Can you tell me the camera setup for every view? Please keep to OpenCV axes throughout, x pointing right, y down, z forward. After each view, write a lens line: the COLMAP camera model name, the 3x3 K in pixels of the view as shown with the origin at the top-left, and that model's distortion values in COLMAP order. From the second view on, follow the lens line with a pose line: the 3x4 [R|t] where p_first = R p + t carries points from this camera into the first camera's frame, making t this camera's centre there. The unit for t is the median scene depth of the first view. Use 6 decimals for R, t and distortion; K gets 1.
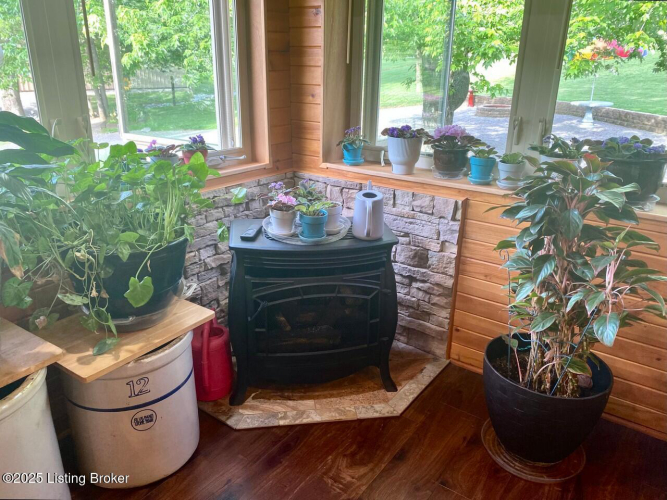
lens RADIAL K [[508.0, 0, 332.7], [0, 508.0, 250.0], [0, 0, 1]] dist [0.029847, -0.070986]
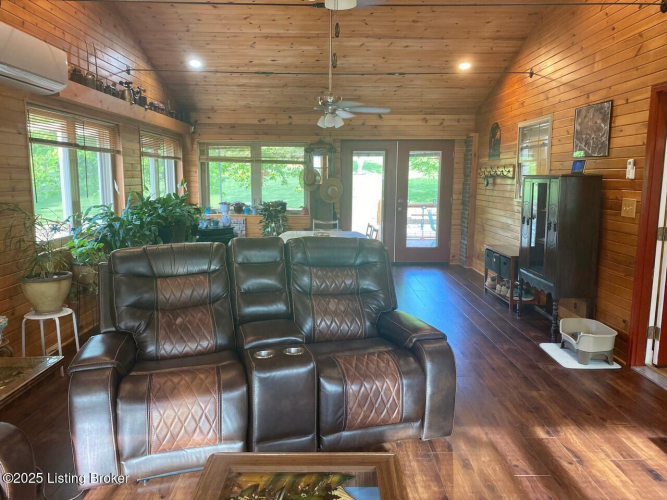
lens RADIAL K [[508.0, 0, 334.0], [0, 508.0, 250.6], [0, 0, 1]] dist [0.029847, -0.070986]
pose [[0.804787, -0.097118, 0.585565, -1.512875], [0.220837, 0.964694, -0.143515, 0.854595], [-0.550953, 0.244813, 0.797821, -2.459922]]
